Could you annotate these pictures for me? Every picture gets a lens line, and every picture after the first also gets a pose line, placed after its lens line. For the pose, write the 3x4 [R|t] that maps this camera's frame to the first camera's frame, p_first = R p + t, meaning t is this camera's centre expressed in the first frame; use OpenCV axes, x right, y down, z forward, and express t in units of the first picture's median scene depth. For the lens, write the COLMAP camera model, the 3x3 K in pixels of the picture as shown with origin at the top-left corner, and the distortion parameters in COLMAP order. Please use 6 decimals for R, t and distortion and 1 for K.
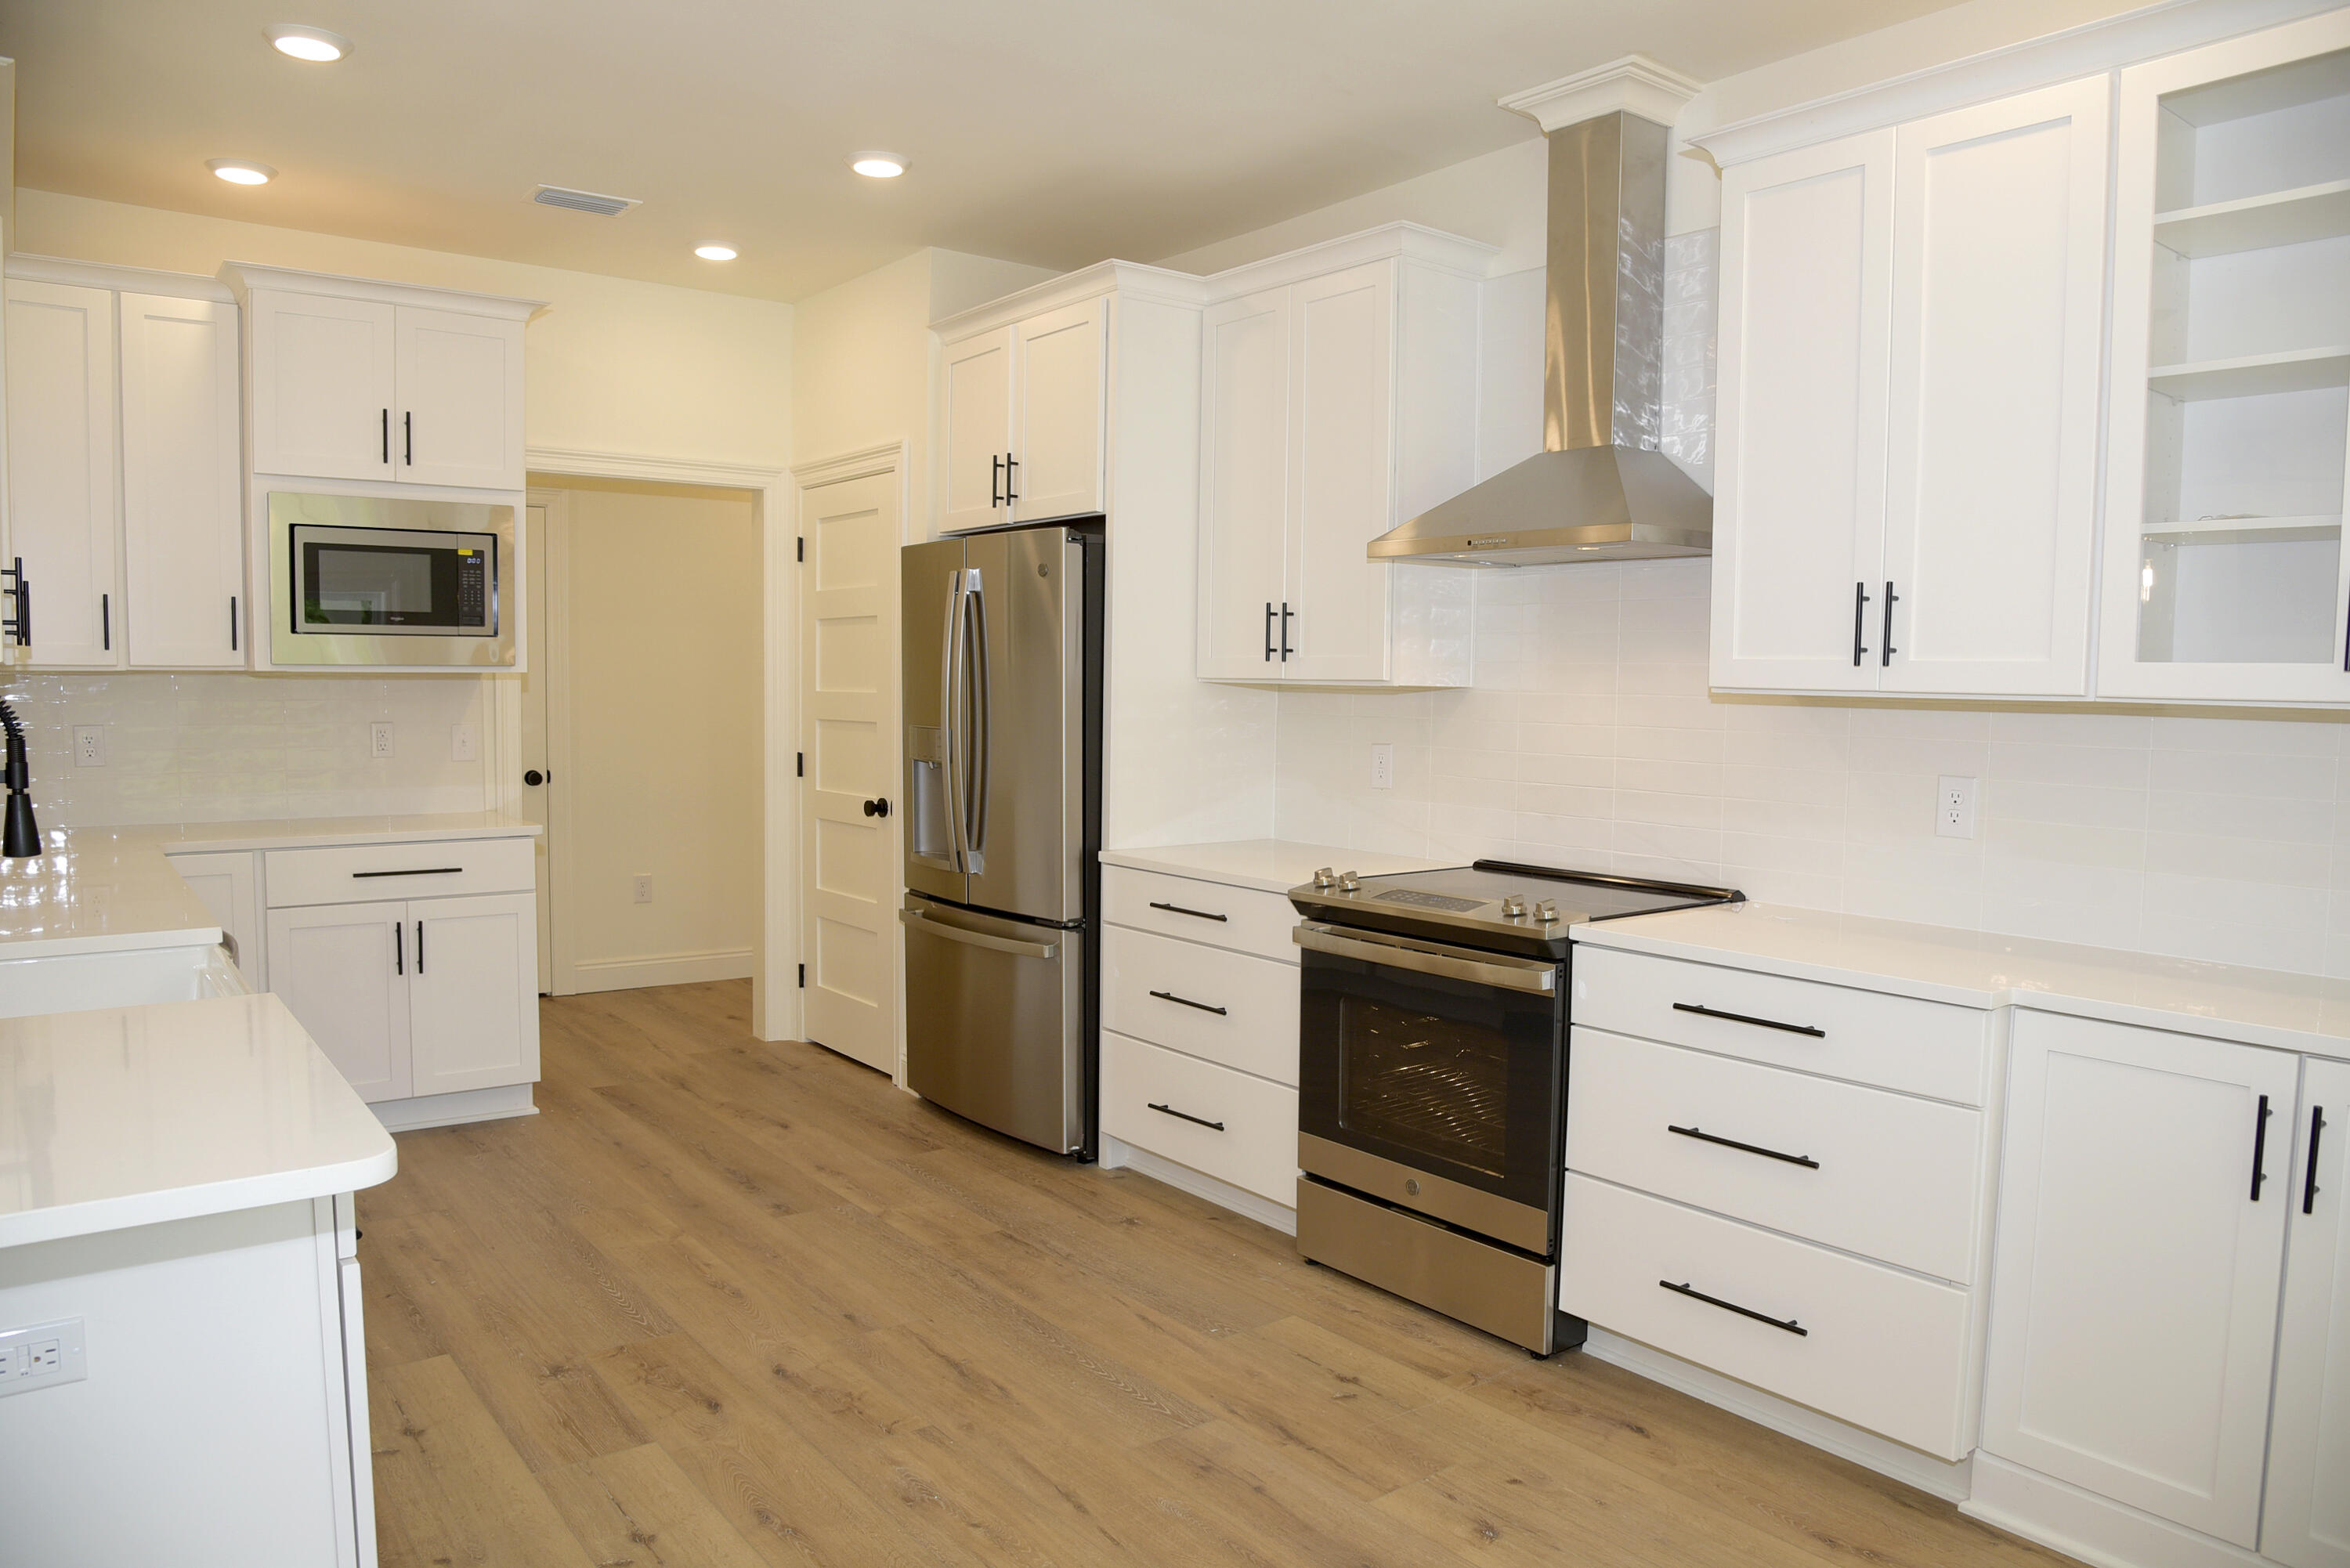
lens RADIAL K [[1602.3, 0, 1182.1], [0, 1602.3, 794.0], [0, 0, 1]] dist [-0.108519, 0.050912]
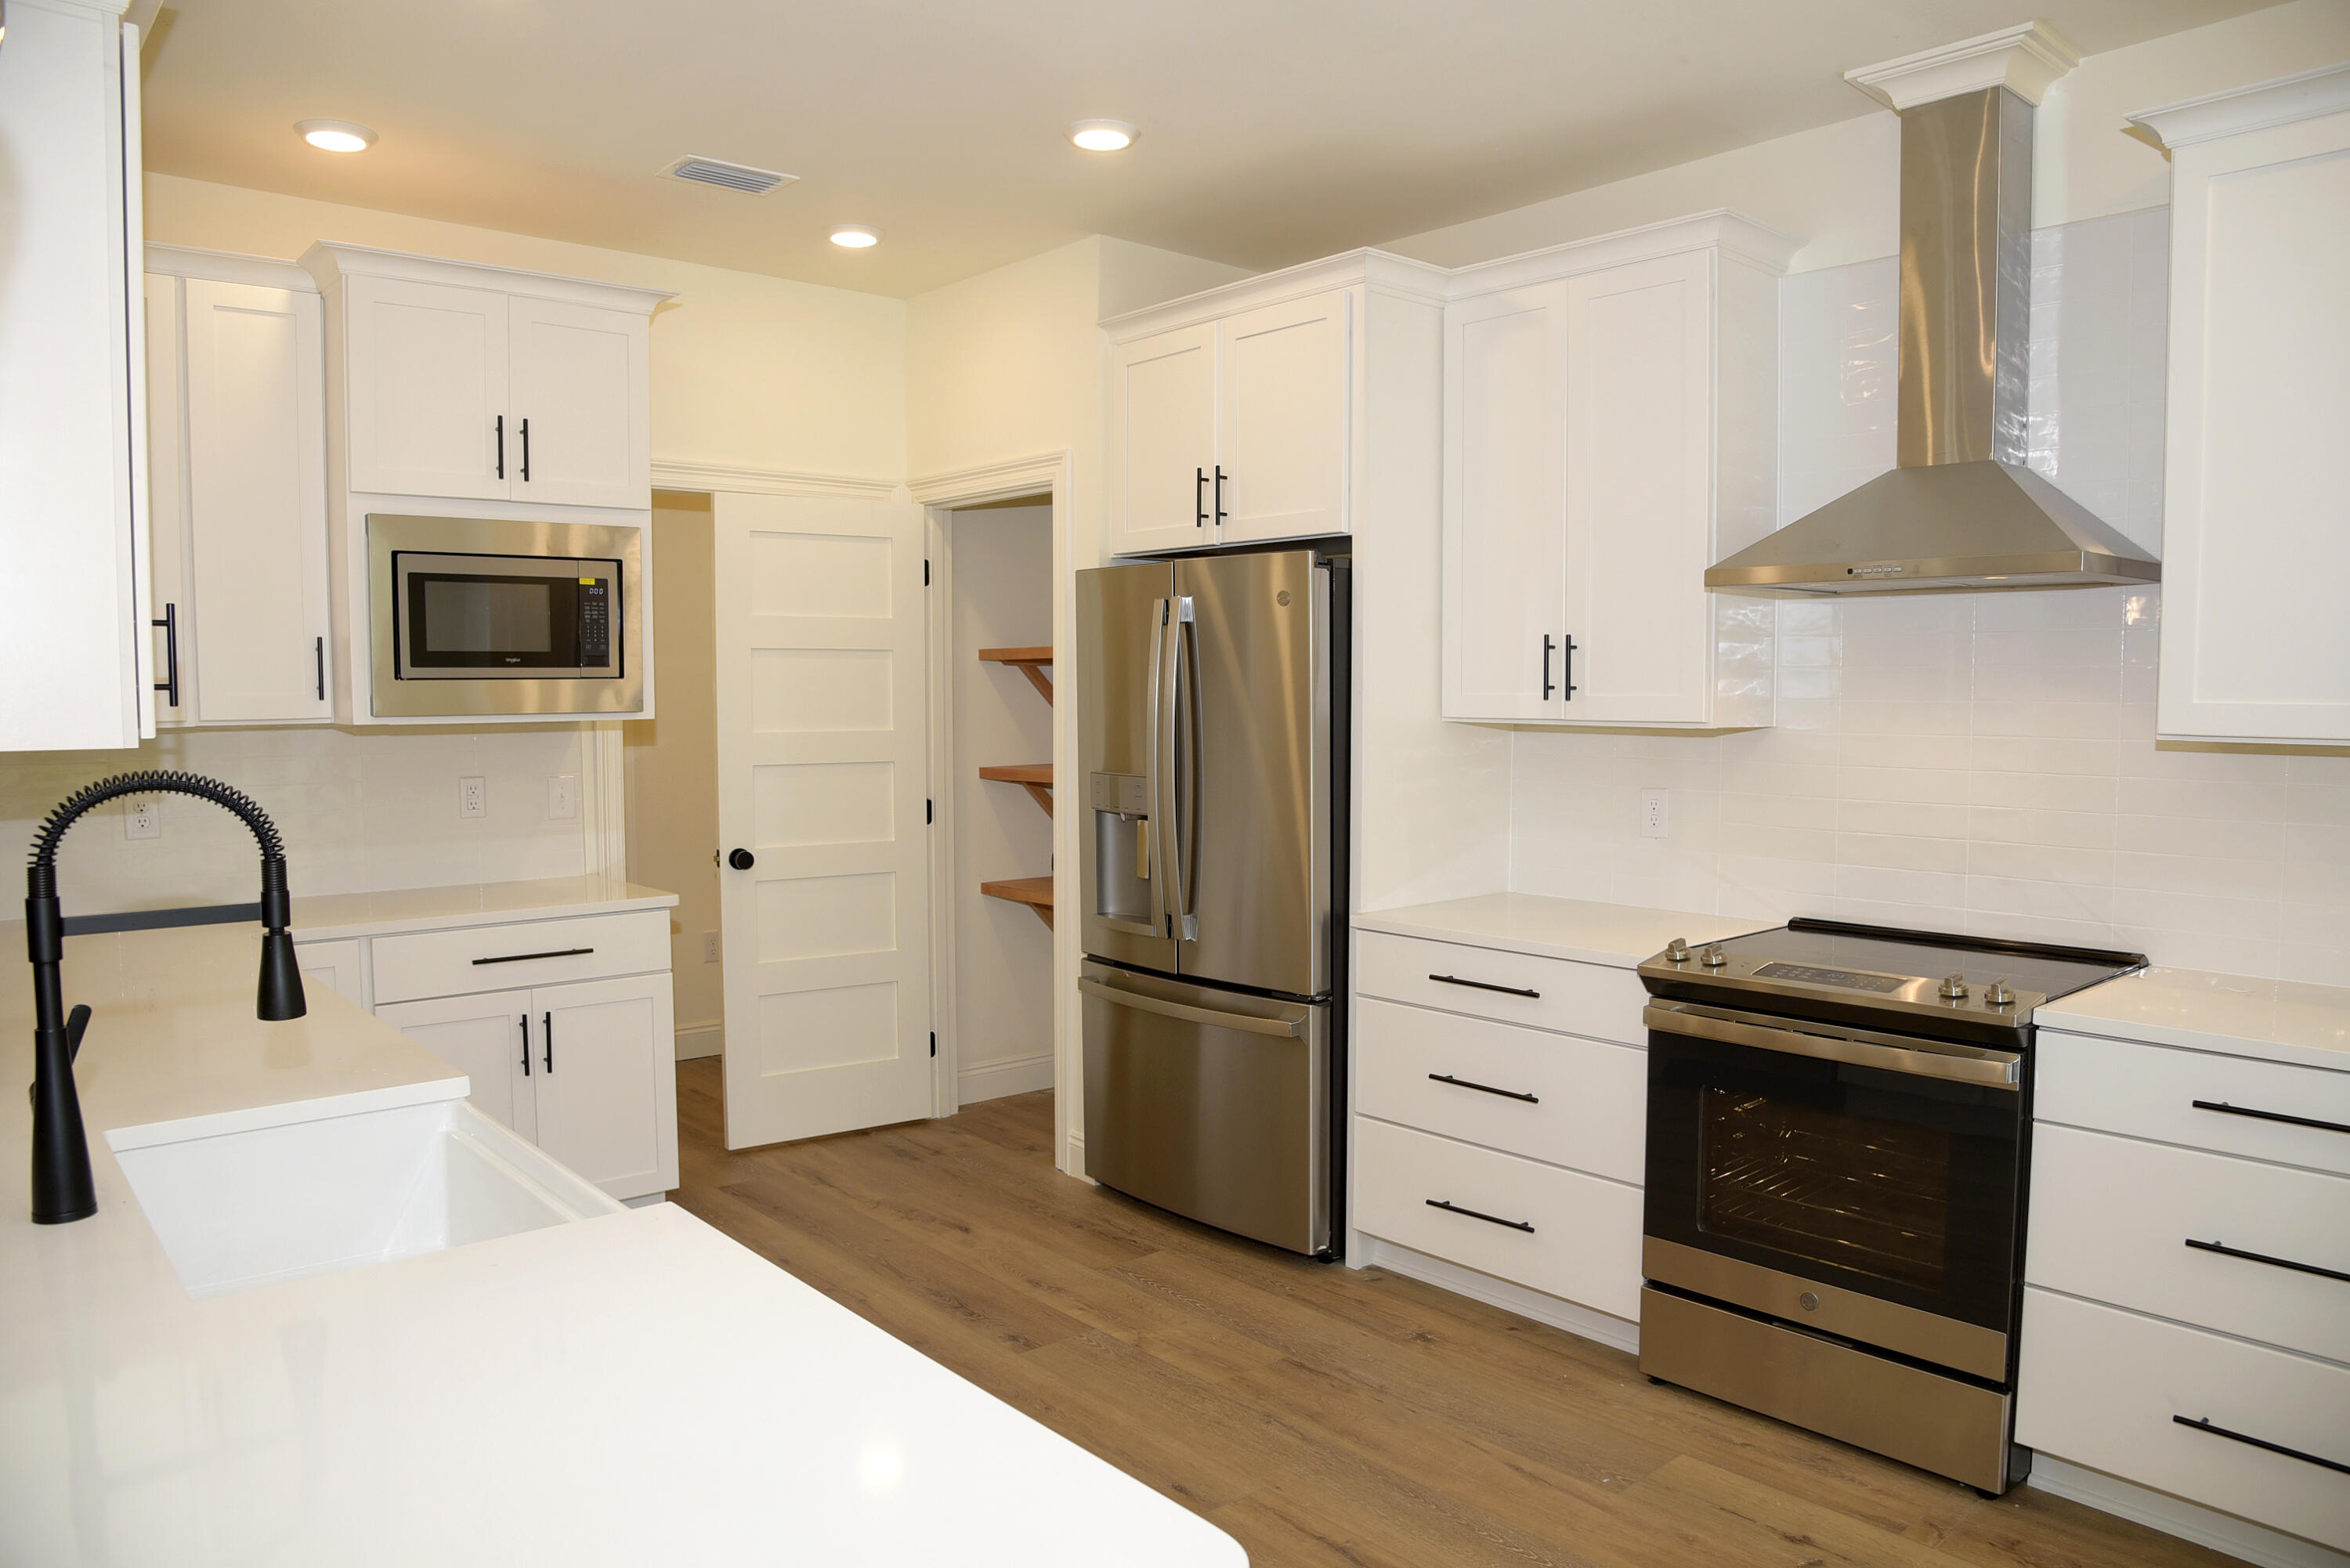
lens RADIAL K [[1602.3, 0, 1182.1], [0, 1602.3, 794.0], [0, 0, 1]] dist [-0.108519, 0.050912]
pose [[0.997953, -0.018415, 0.061242, -0.208630], [0.018629, 0.999822, -0.002914, -0.032209], [-0.061177, 0.004049, 0.998119, 0.127447]]
